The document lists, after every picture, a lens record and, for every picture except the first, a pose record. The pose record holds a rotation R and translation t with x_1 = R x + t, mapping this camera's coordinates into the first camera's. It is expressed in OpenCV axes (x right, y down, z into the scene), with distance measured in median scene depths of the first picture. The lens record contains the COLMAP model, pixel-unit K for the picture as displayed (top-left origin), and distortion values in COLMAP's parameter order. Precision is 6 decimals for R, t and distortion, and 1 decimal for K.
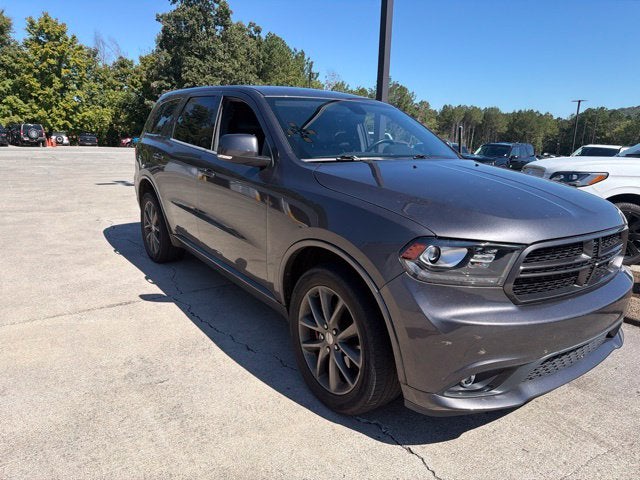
lens RADIAL K [[445.6, 0, 322.1], [0, 445.6, 243.5], [0, 0, 1]] dist [0.017108, -0.022703]
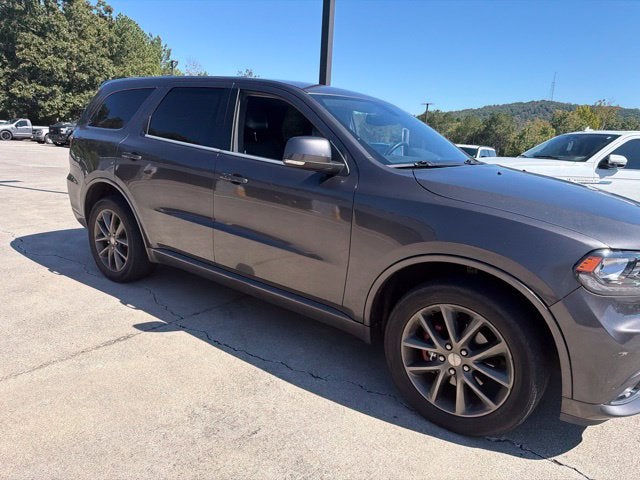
lens RADIAL K [[445.6, 0, 323.1], [0, 445.6, 241.6], [0, 0, 1]] dist [0.017108, -0.022703]
pose [[0.954887, -0.046501, 0.293306, -0.271936], [0.044136, 0.998918, 0.014680, -0.031423], [-0.293671, -0.001072, 0.955906, 0.097107]]
